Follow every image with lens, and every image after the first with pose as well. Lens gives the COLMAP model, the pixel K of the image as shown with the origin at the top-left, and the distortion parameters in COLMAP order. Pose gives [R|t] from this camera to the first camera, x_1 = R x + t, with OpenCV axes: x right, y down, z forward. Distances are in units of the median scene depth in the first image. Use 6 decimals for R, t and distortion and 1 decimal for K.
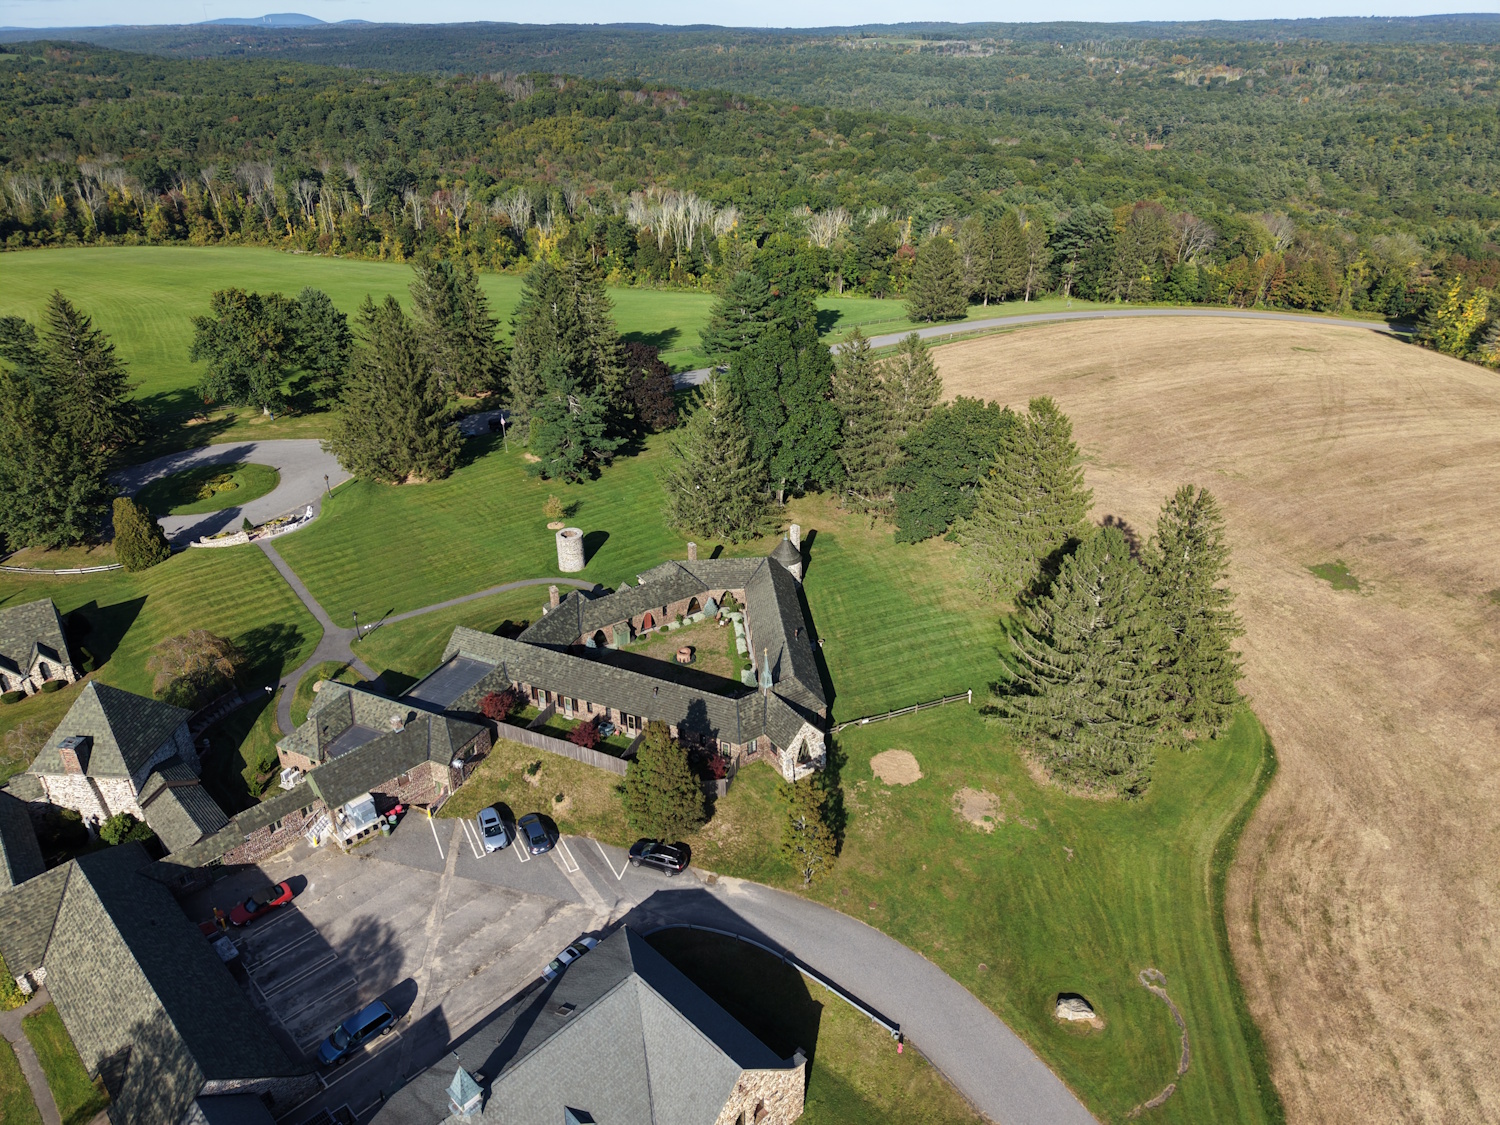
lens RADIAL K [[1009.2, 0, 741.7], [0, 1009.2, 563.1], [0, 0, 1]] dist [0.026197, -0.021339]
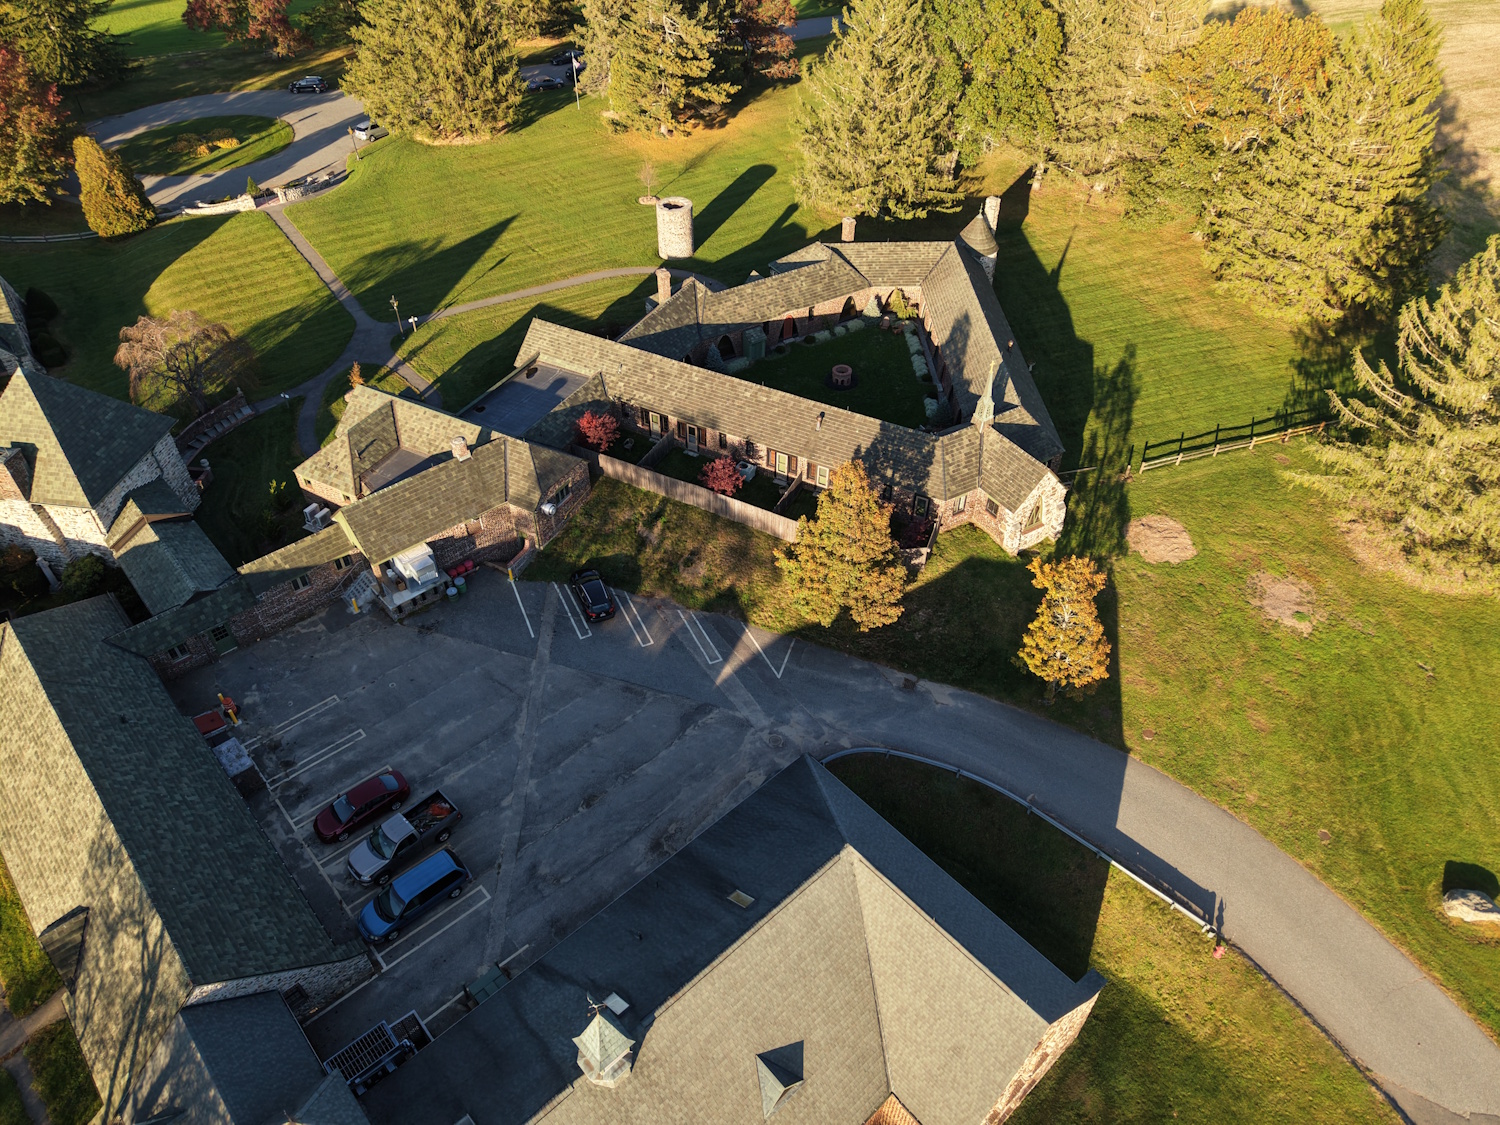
lens RADIAL K [[1009.2, 0, 757.5], [0, 1009.2, 562.7], [0, 0, 1]] dist [0.026197, -0.021339]
pose [[0.998739, 0.042647, -0.026497, -0.115625], [-0.034773, 0.968220, 0.247672, 0.055604], [0.036217, -0.246439, 0.968481, 0.316363]]
